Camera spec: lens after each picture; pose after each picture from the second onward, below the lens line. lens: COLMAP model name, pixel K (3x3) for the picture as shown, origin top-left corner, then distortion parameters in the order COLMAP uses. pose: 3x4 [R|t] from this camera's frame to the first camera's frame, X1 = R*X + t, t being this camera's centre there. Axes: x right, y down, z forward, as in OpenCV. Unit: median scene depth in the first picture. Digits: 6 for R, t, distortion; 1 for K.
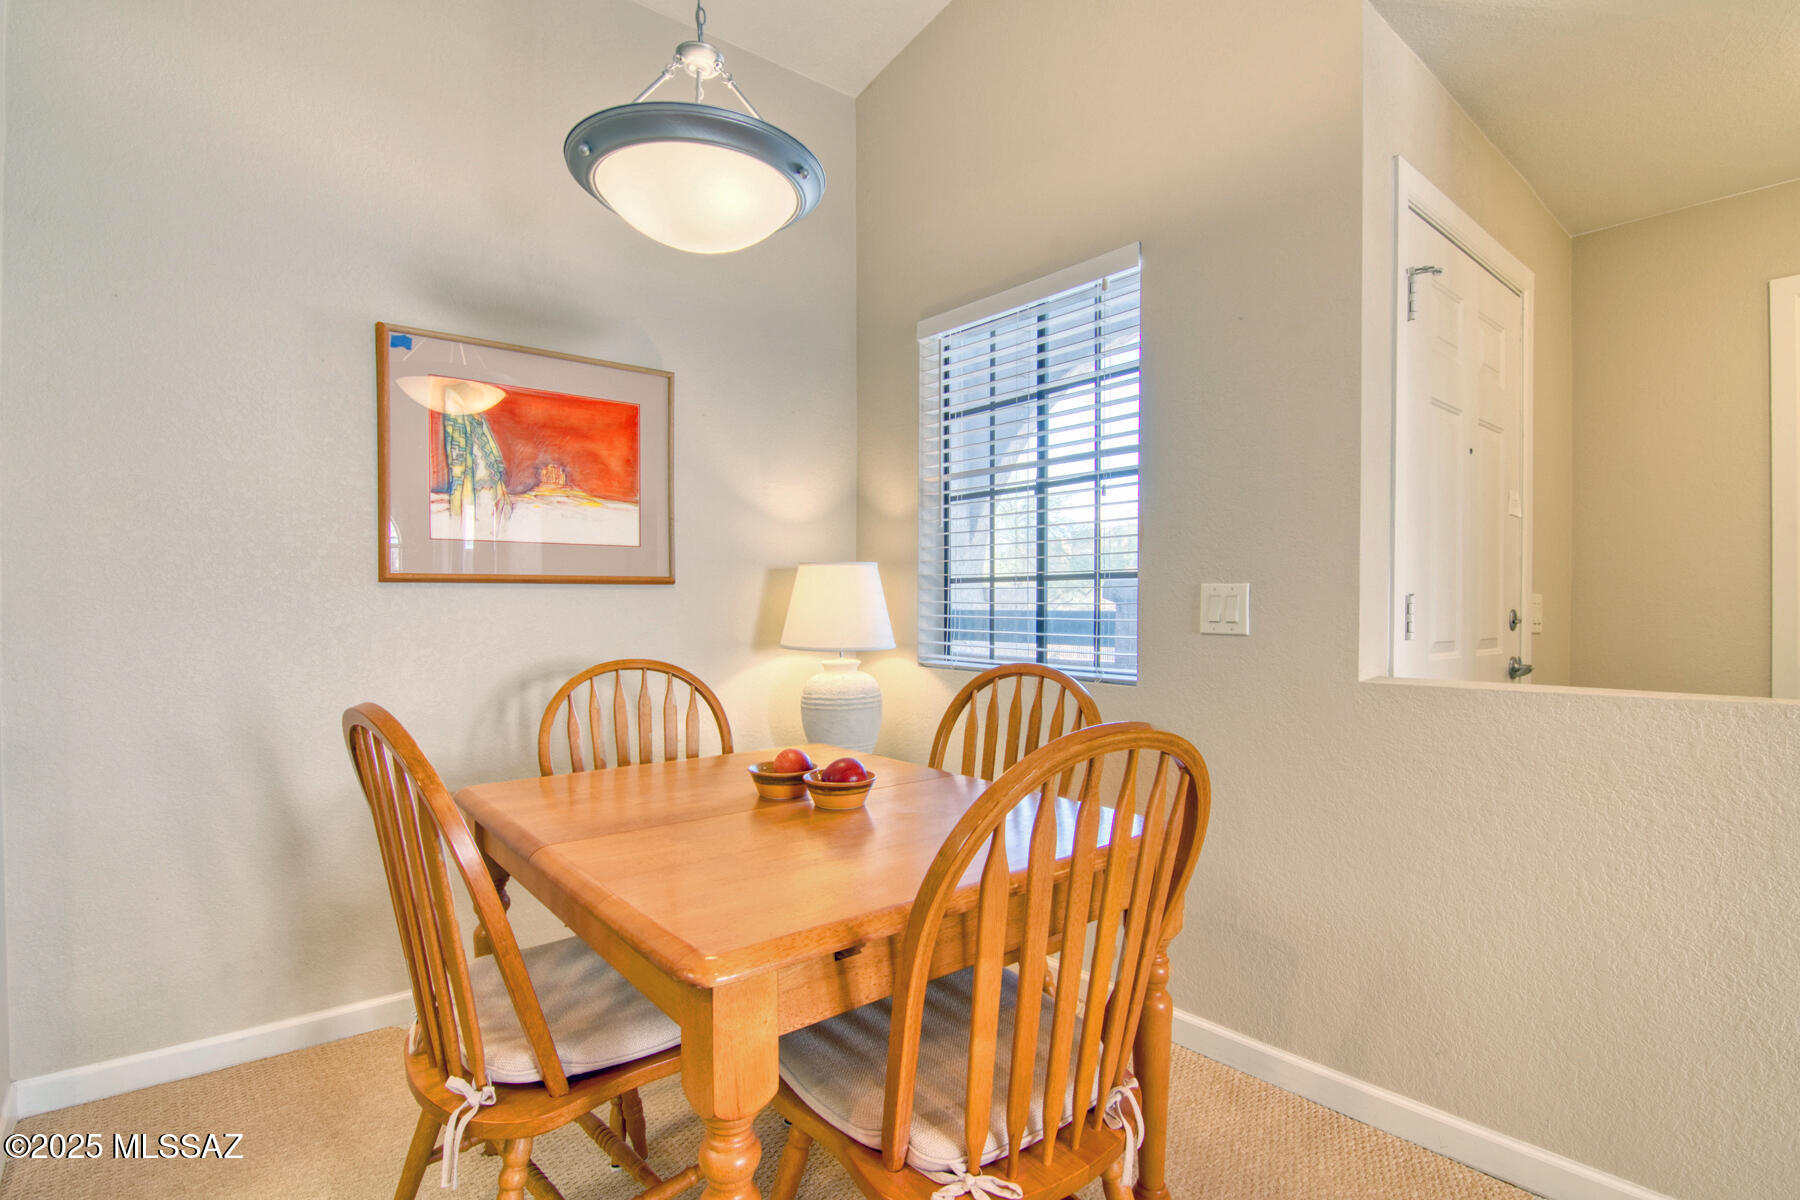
lens RADIAL K [[870.0, 0, 892.9], [0, 870.0, 613.2], [0, 0, 1]] dist [-0.015607, -0.006473]
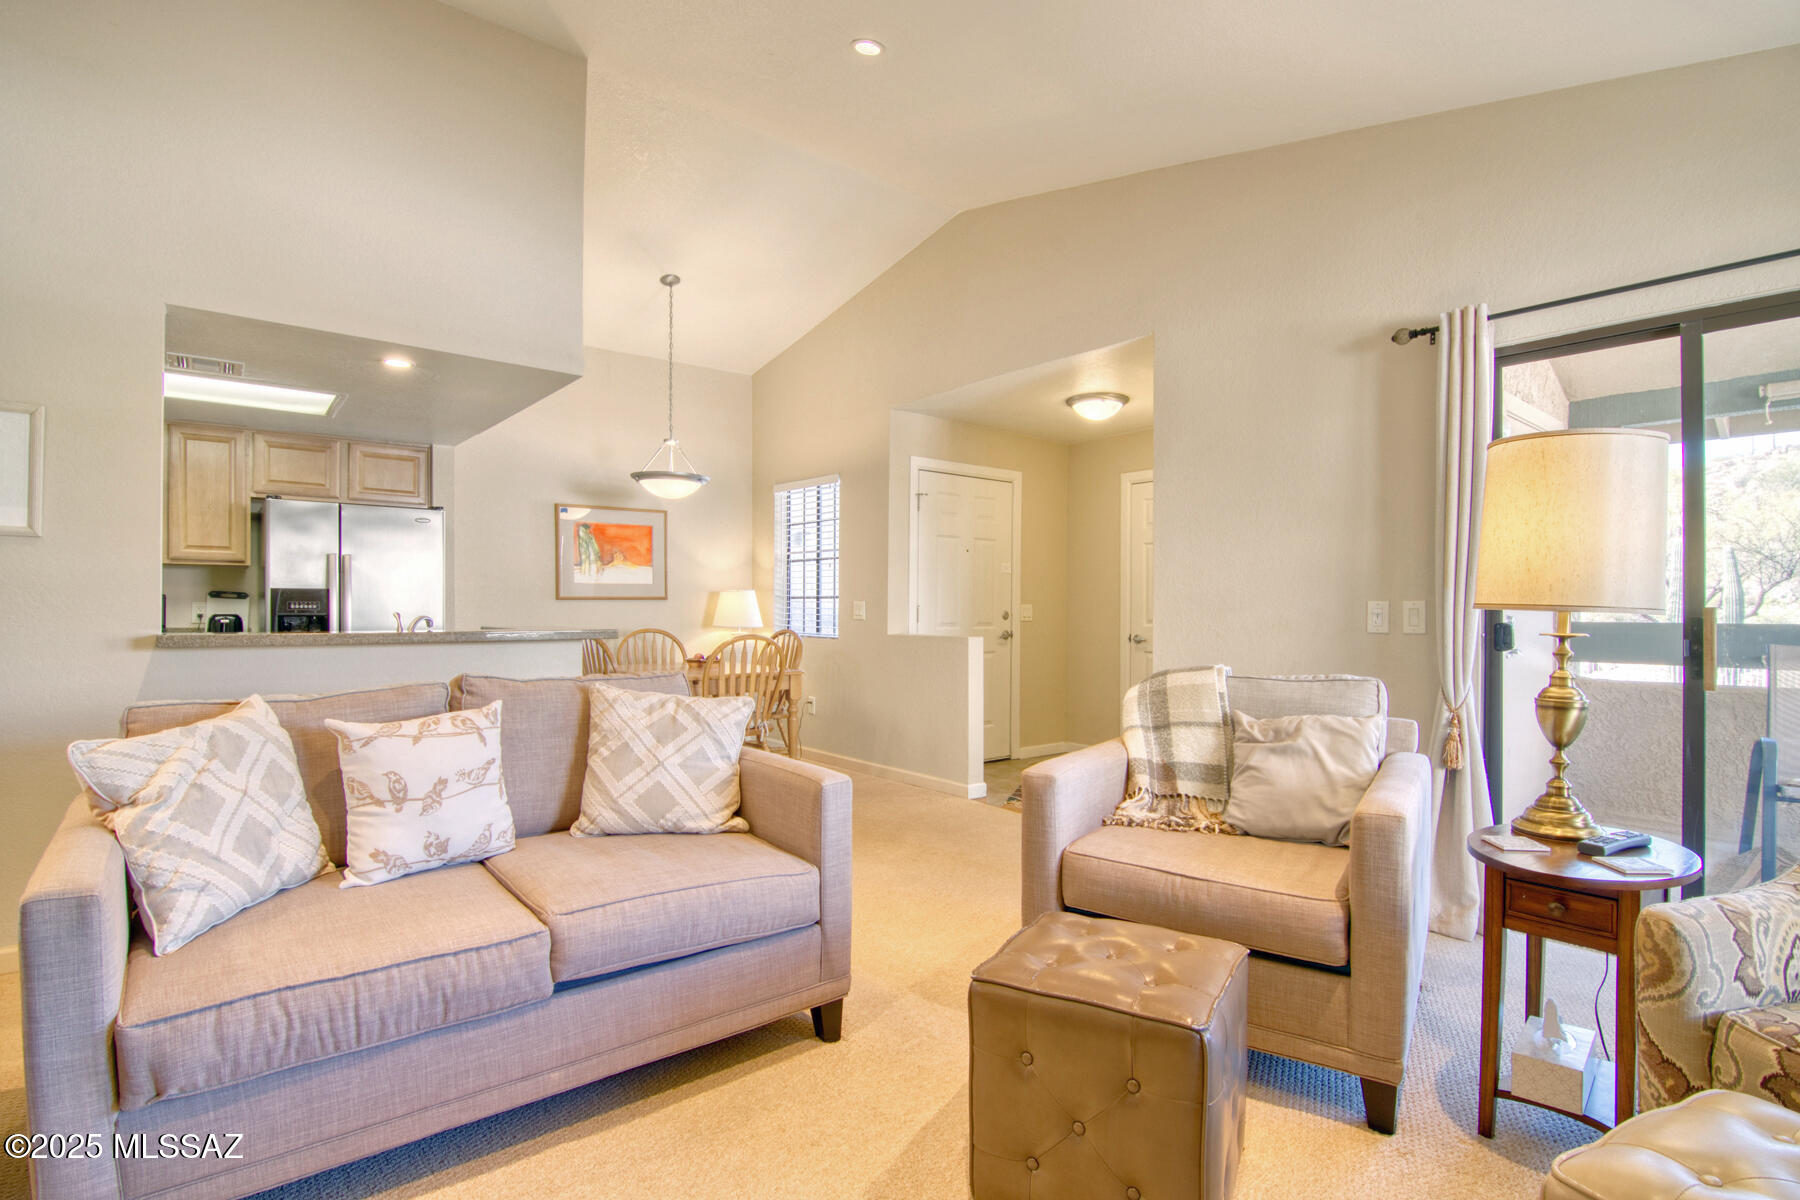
lens RADIAL K [[870.0, 0, 892.9], [0, 870.0, 613.2], [0, 0, 1]] dist [-0.015607, -0.006473]
pose [[0.999890, 0.003038, -0.014536, 0.413696], [-0.003085, 0.999990, -0.003237, 0.009463], [0.014526, 0.003282, 0.999889, -1.416140]]
